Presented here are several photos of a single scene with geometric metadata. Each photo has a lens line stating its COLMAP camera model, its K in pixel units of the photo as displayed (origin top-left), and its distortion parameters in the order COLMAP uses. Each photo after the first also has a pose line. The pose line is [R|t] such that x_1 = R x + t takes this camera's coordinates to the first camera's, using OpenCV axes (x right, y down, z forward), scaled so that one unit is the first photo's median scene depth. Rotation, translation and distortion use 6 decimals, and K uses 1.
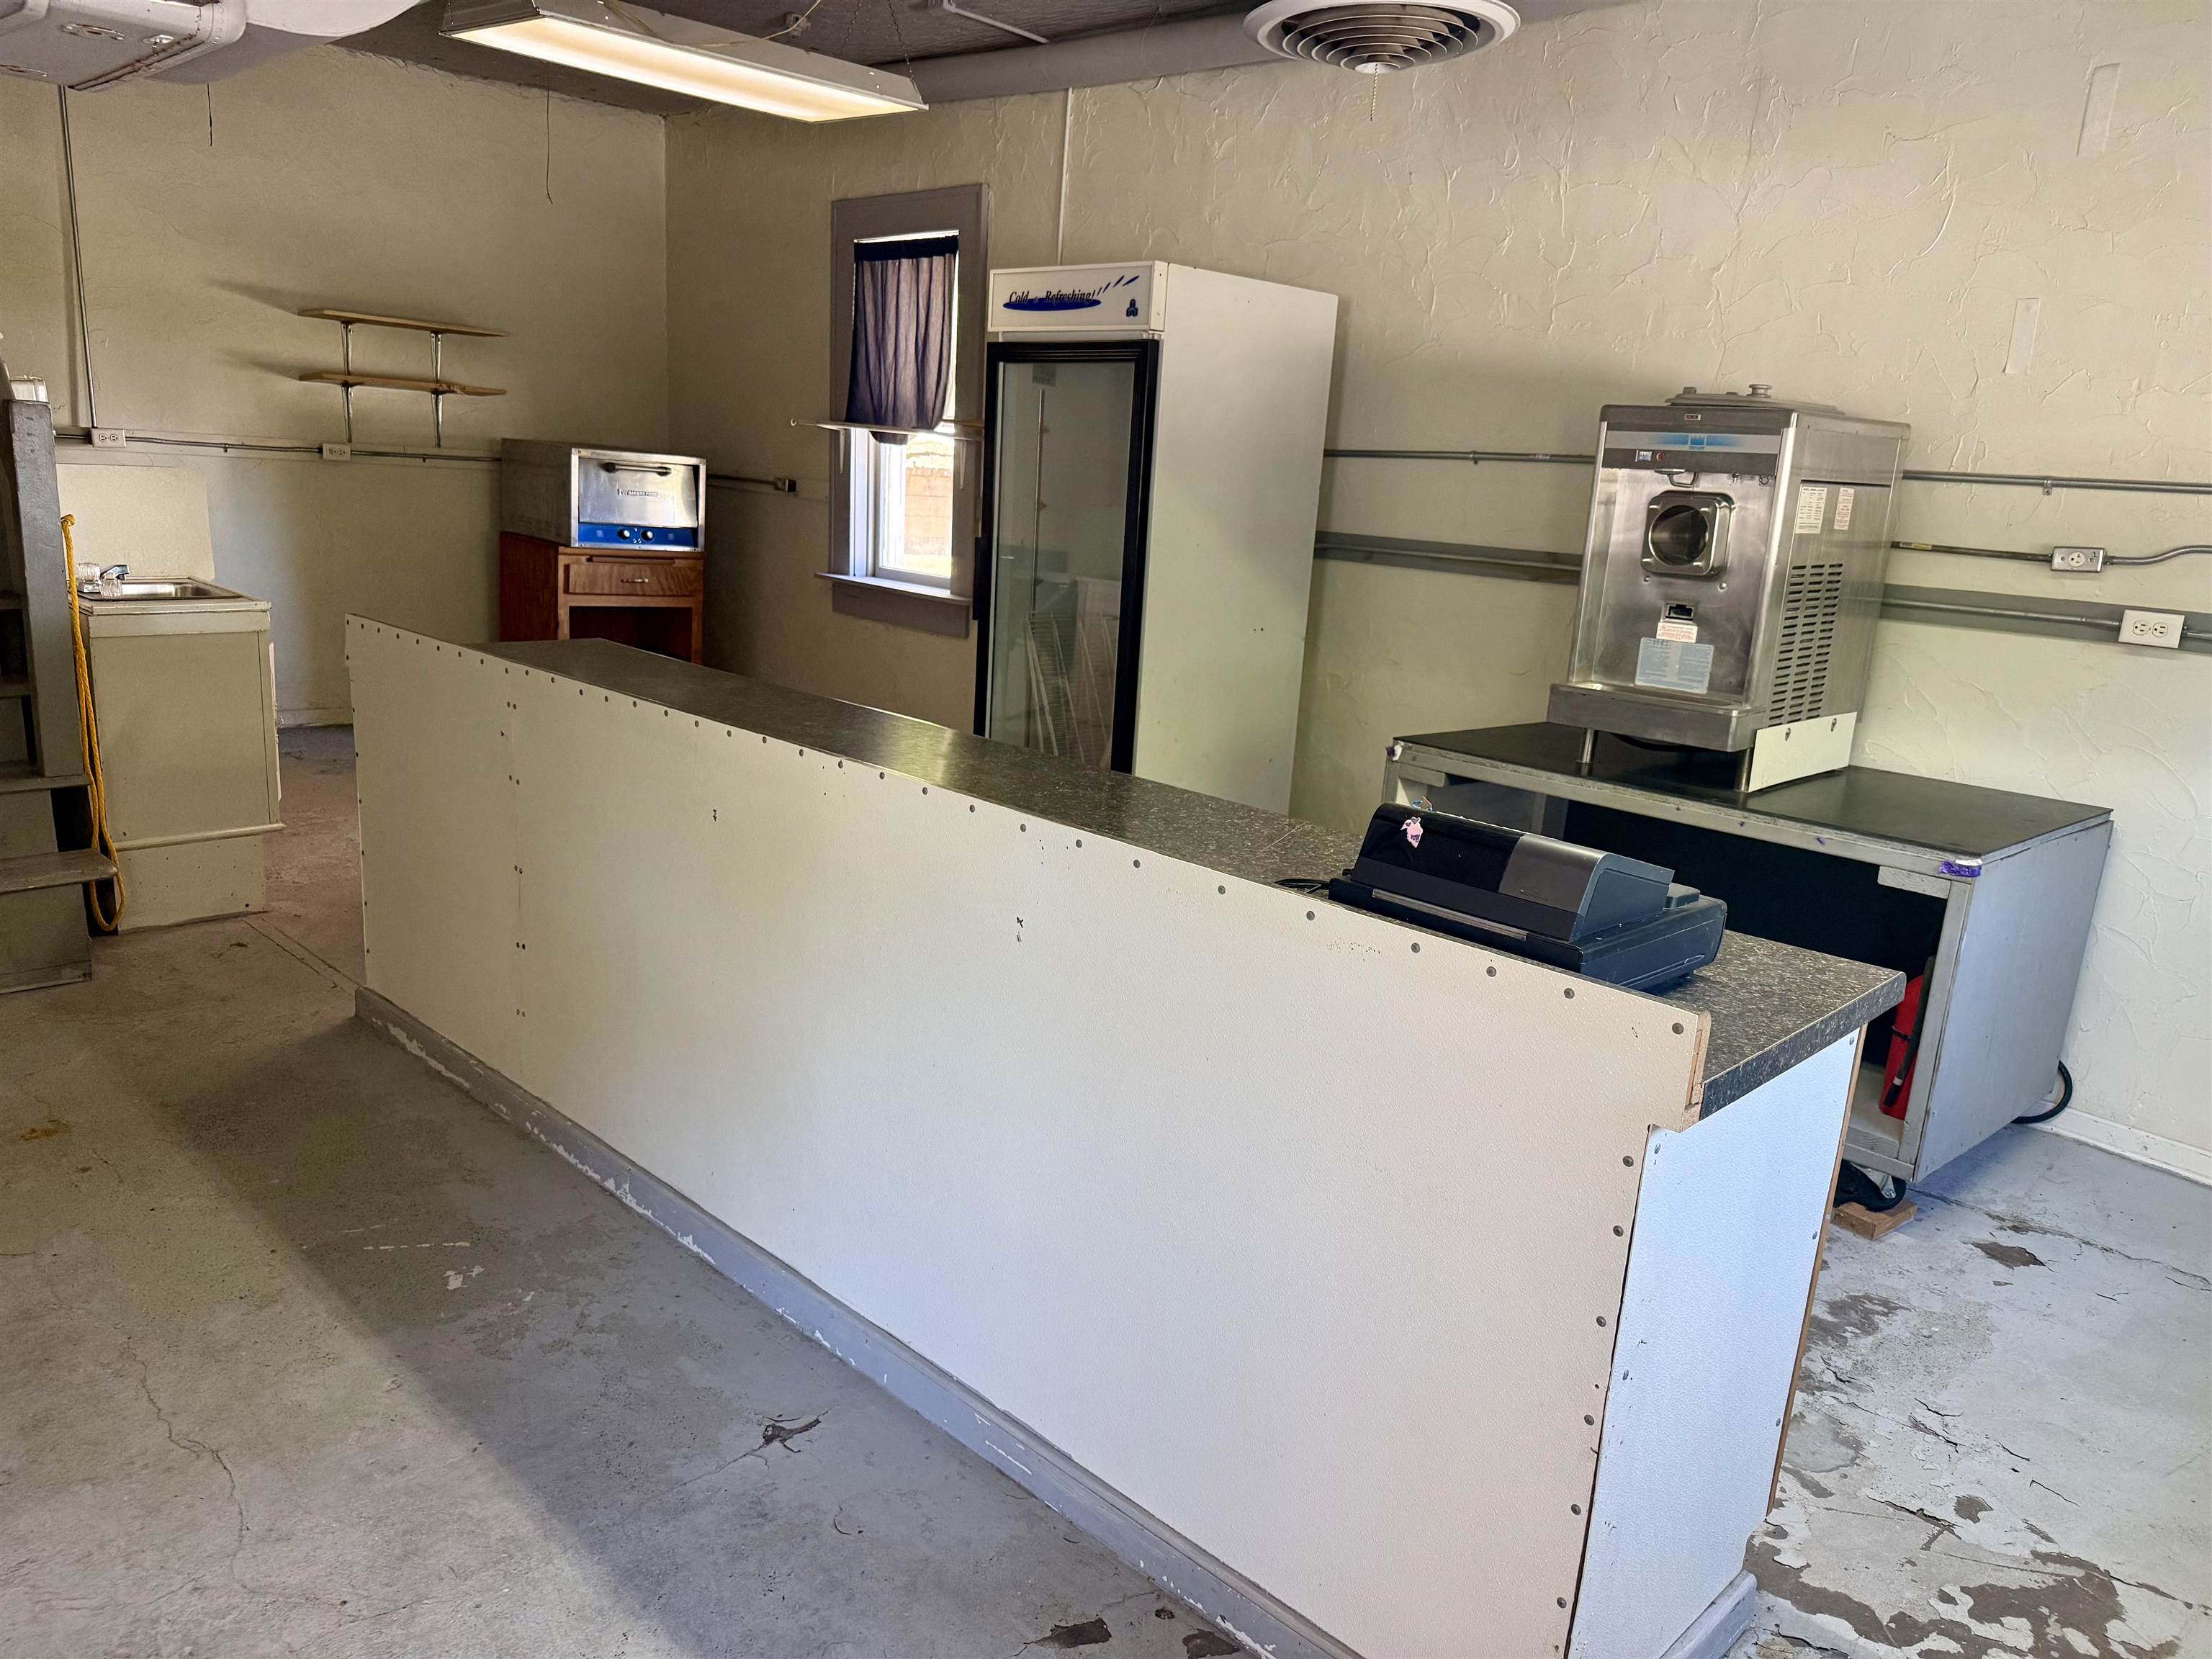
lens RADIAL K [[1553.4, 0, 1106.0], [0, 1553.4, 829.5], [0, 0, 1]] dist [0.049842, -0.079607]
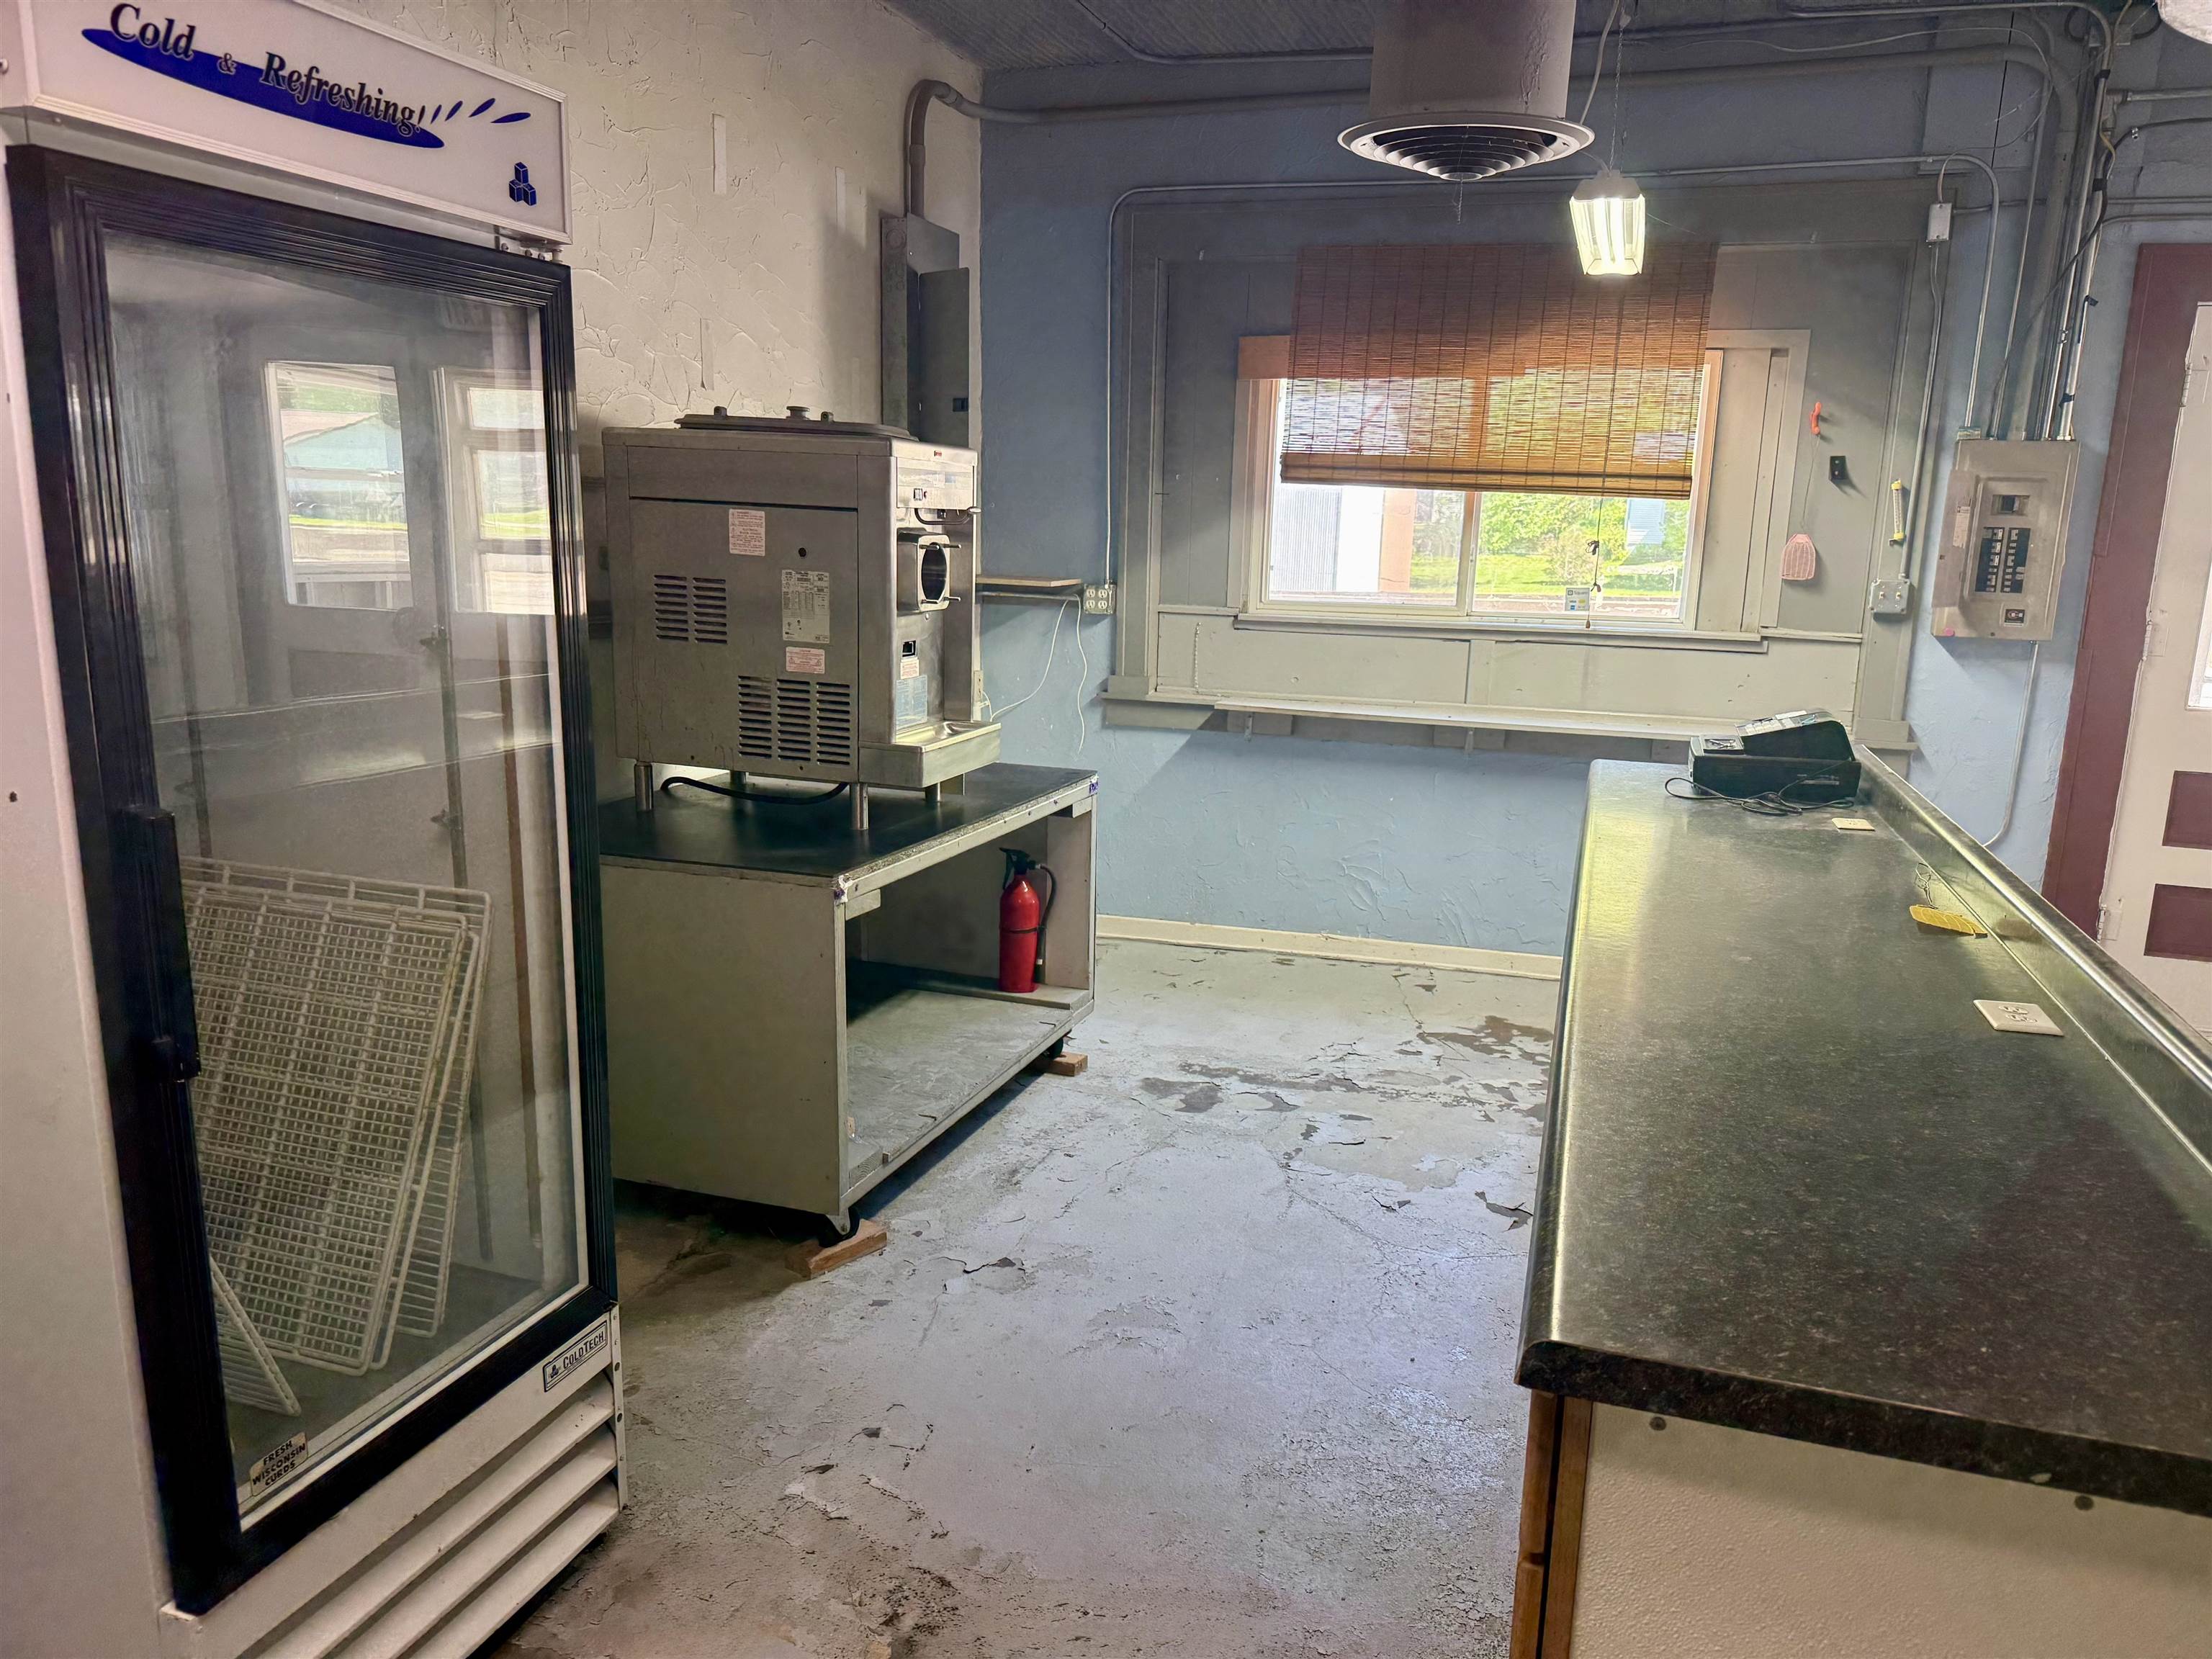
lens RADIAL K [[1543.4, 0, 1106.0], [0, 1543.4, 829.5], [0, 0, 1]] dist [0.004308, 0.002048]
pose [[-0.421769, -0.251595, 0.871097, -0.682605], [0.163826, 0.923772, 0.346131, -0.418722], [-0.891780, 0.288696, -0.348400, 1.525642]]
